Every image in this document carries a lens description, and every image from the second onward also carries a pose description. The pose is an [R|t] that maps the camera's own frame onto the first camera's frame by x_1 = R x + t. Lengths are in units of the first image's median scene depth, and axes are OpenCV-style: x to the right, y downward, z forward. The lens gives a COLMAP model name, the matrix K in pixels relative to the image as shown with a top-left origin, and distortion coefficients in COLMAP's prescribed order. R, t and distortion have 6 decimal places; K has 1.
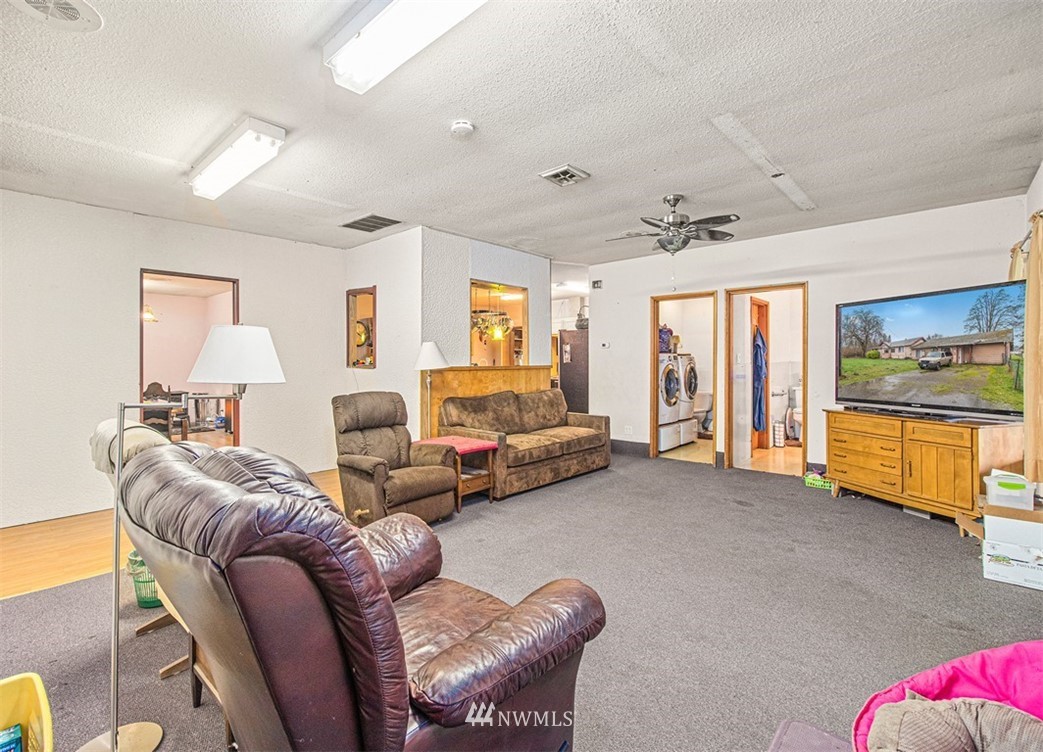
lens RADIAL K [[477.2, 0, 521.5], [0, 477.2, 365.9], [0, 0, 1]] dist [0.001567, 0.001080]
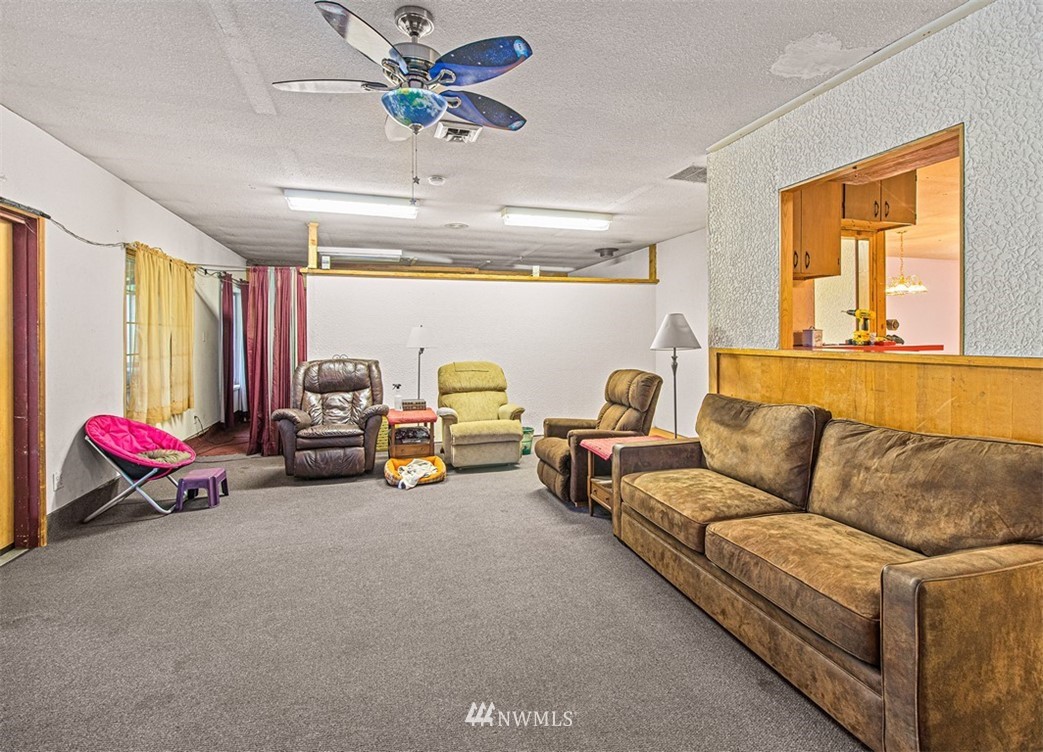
lens RADIAL K [[477.2, 0, 501.4], [0, 477.2, 336.5], [0, 0, 1]] dist [0.001567, 0.001080]
pose [[-0.535079, 0.004863, -0.844788, 0.734833], [-0.005360, 0.999944, 0.009151, -0.024742], [0.844785, 0.009425, -0.535023, 1.423836]]
